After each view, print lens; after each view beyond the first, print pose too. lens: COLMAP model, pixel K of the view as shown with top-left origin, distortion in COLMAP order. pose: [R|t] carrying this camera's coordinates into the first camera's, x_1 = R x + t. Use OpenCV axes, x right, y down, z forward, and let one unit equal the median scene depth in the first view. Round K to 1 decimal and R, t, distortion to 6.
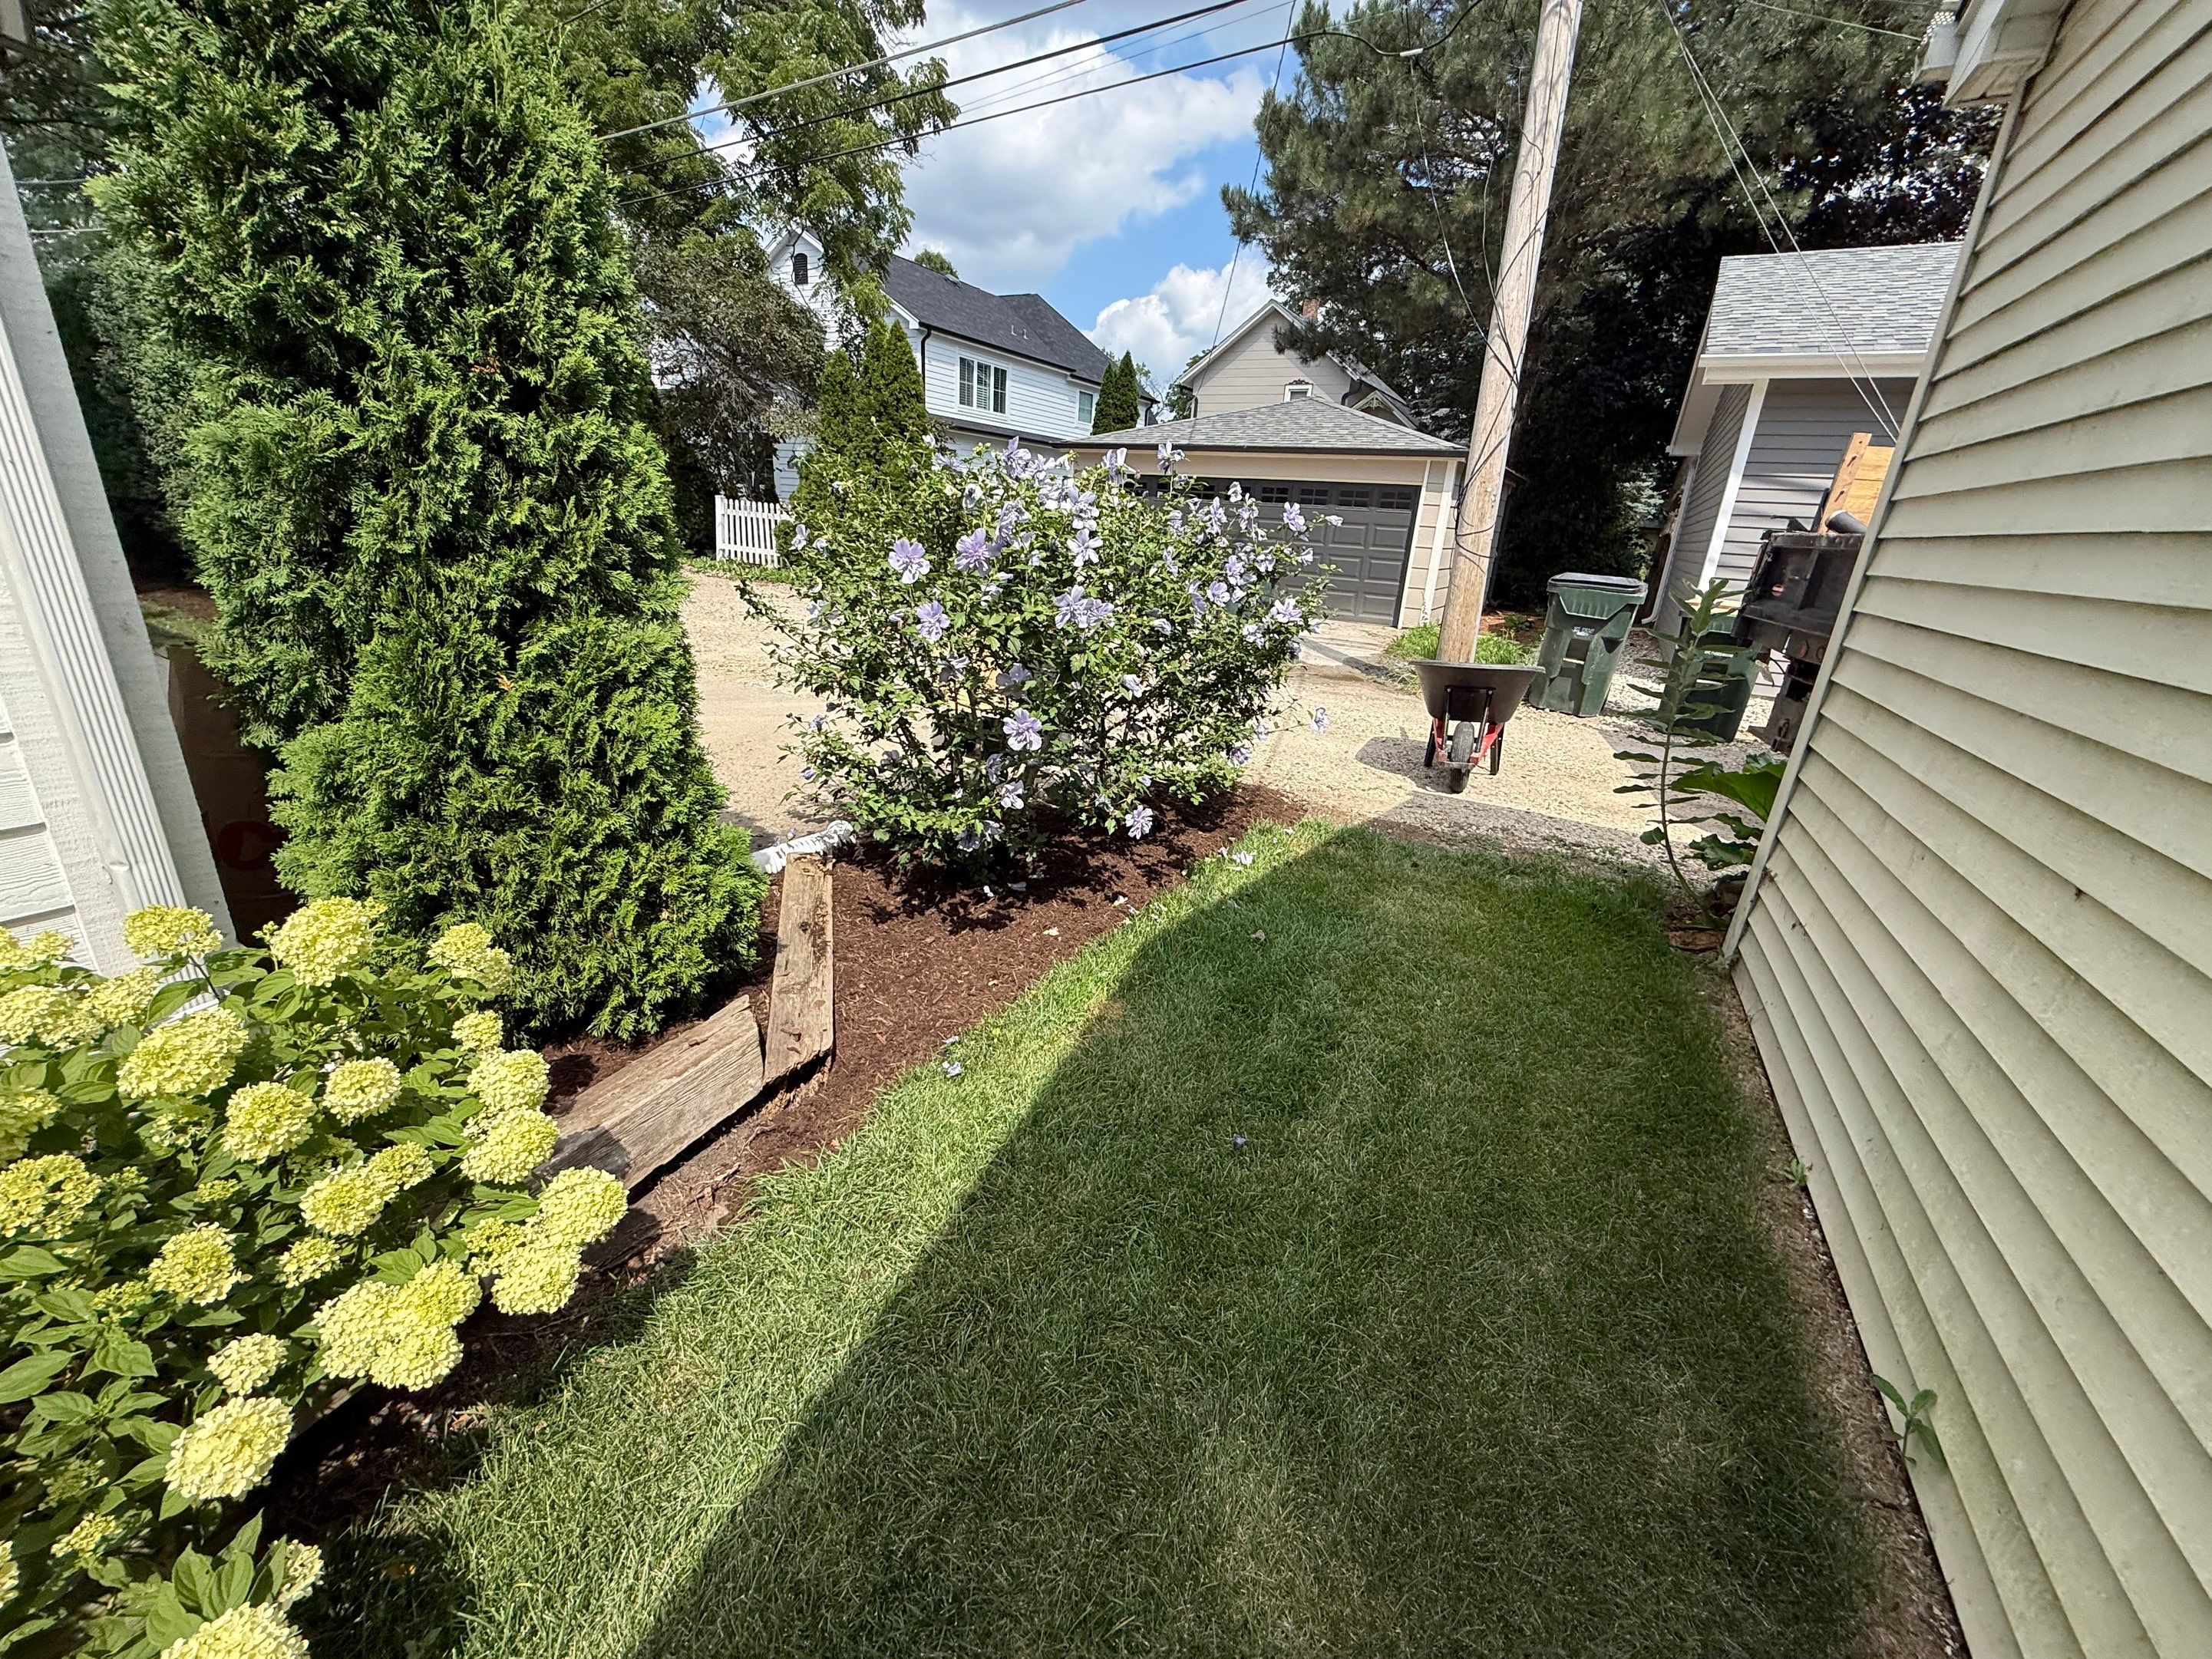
lens RADIAL K [[877.0, 0, 1104.3], [0, 877.0, 827.6], [0, 0, 1]] dist [0.000693, -0.000216]
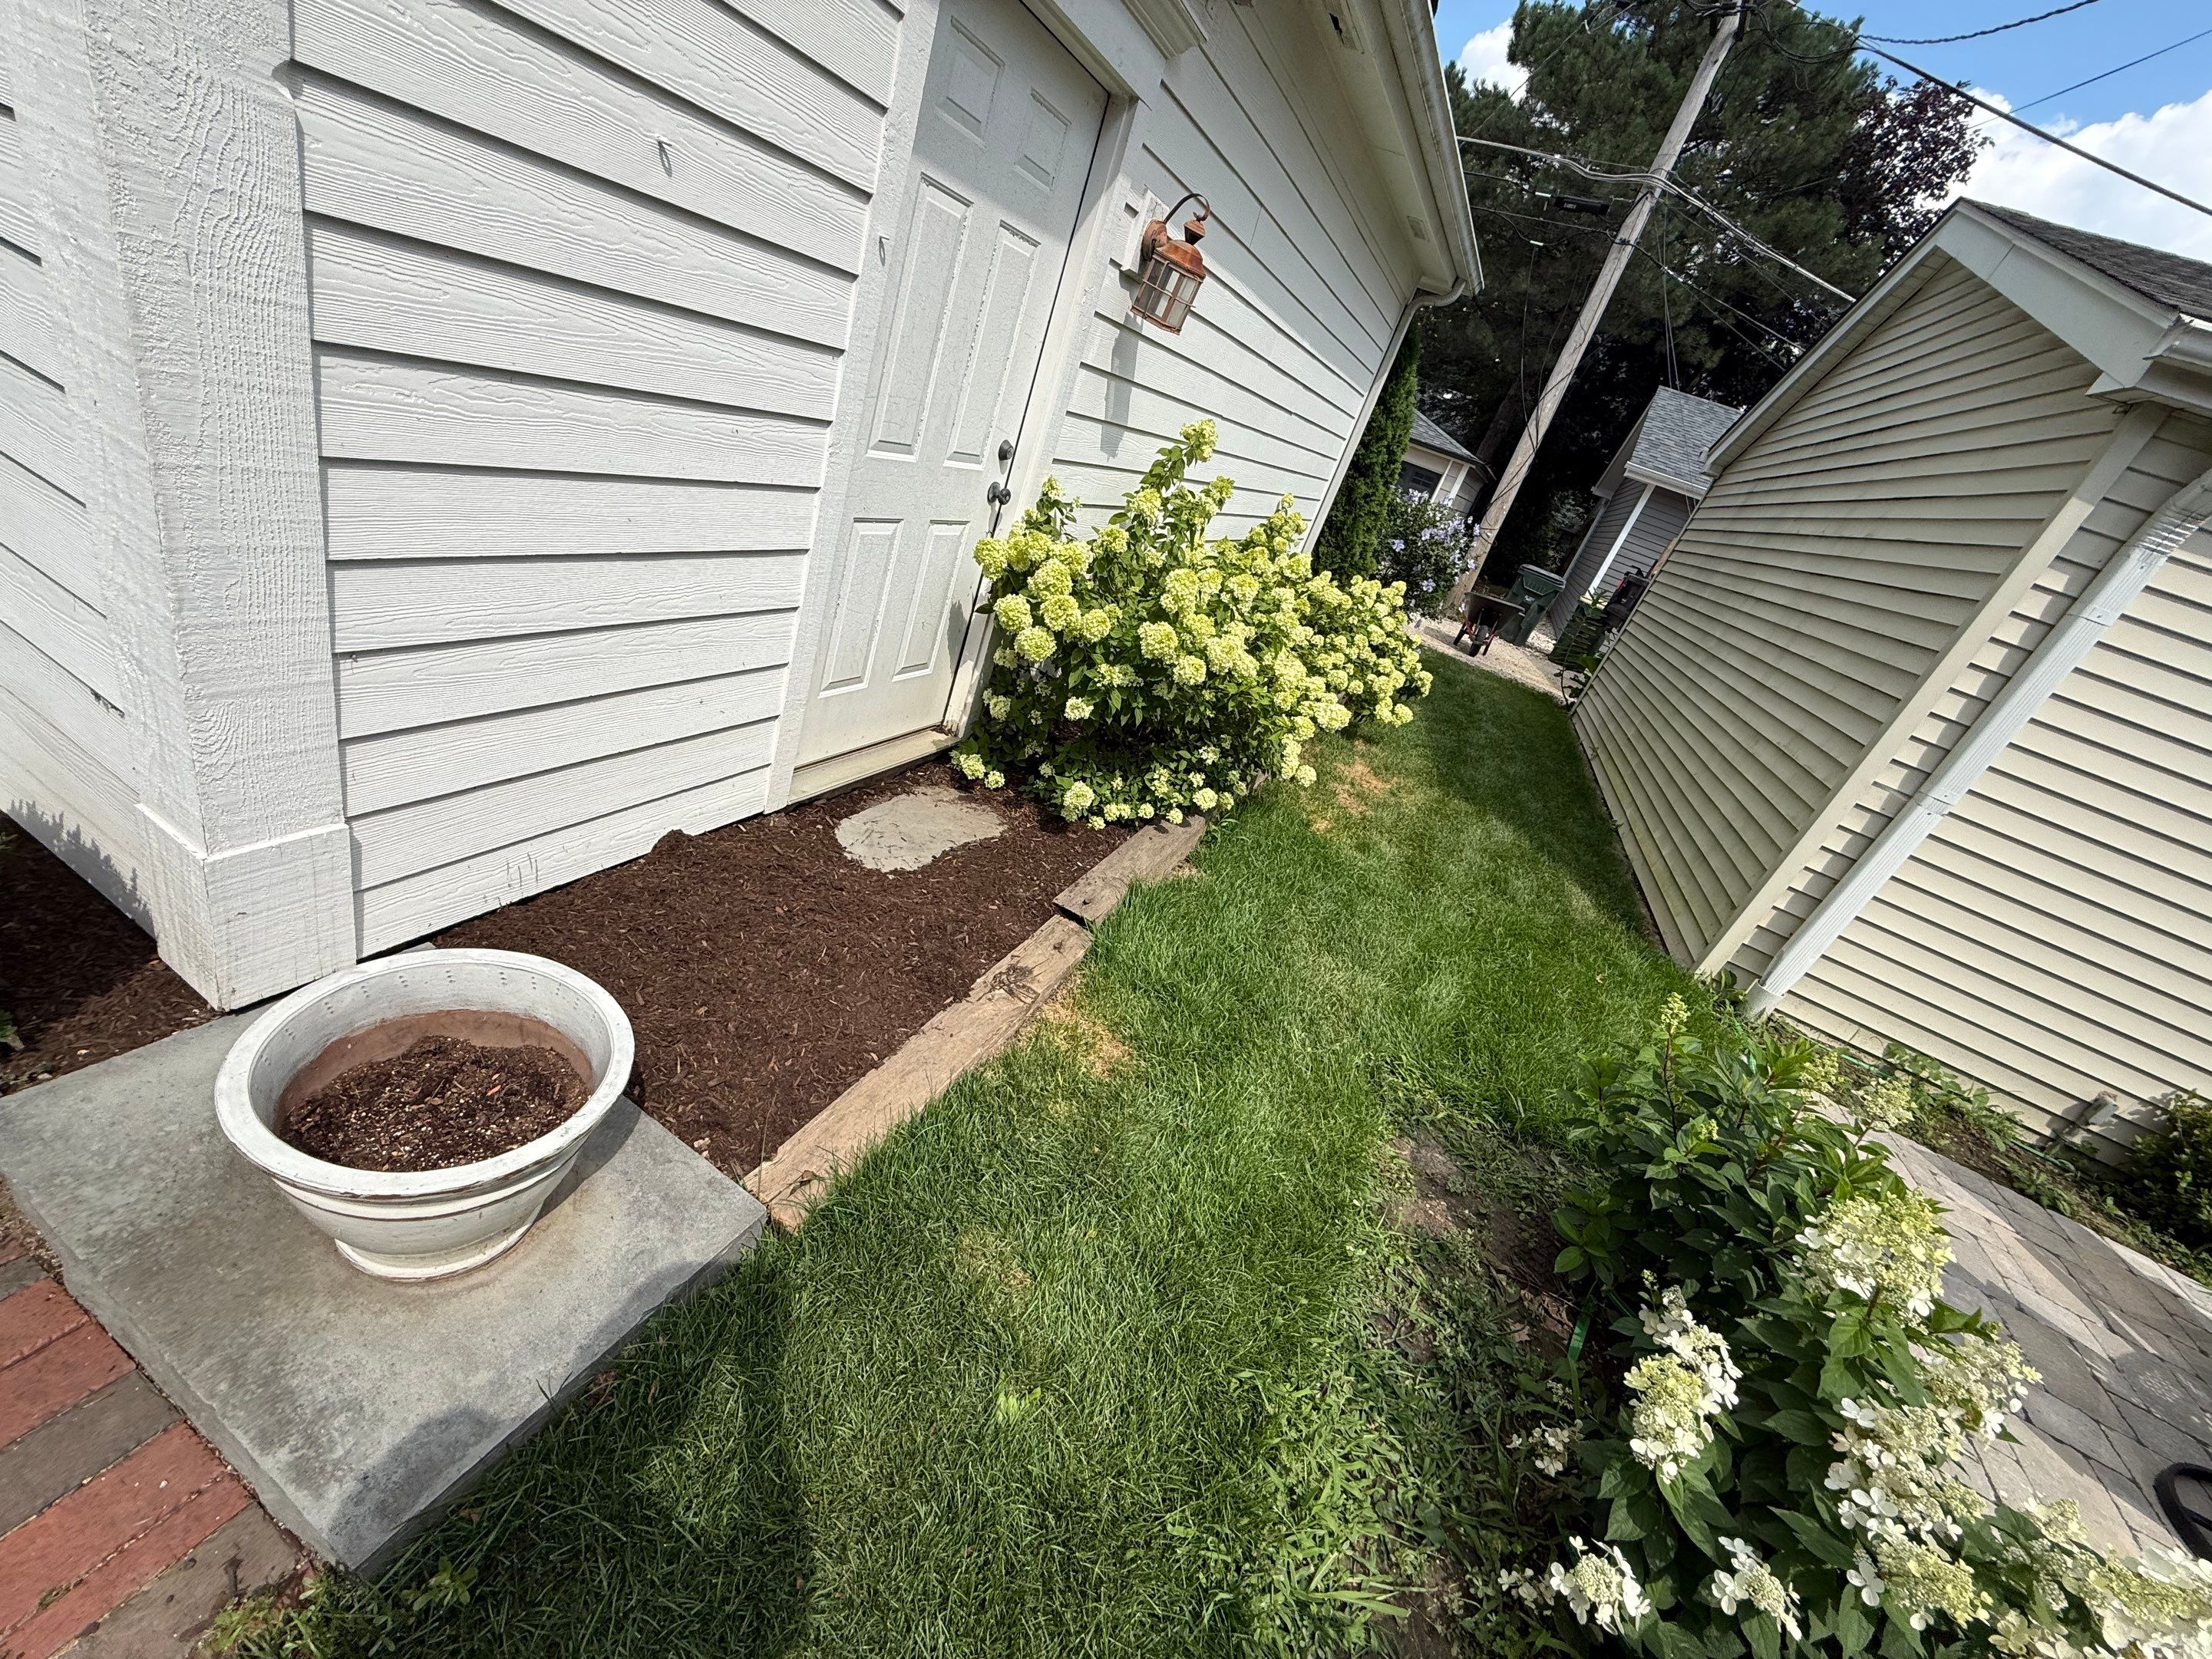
lens RADIAL K [[877.0, 0, 1104.3], [0, 877.0, 827.6], [0, 0, 1]] dist [0.000693, -0.000216]
pose [[0.969618, 0.179895, 0.165766, -0.450831], [-0.199047, 0.974115, 0.107146, 0.184310], [-0.142200, -0.136886, 0.980327, -0.617529]]
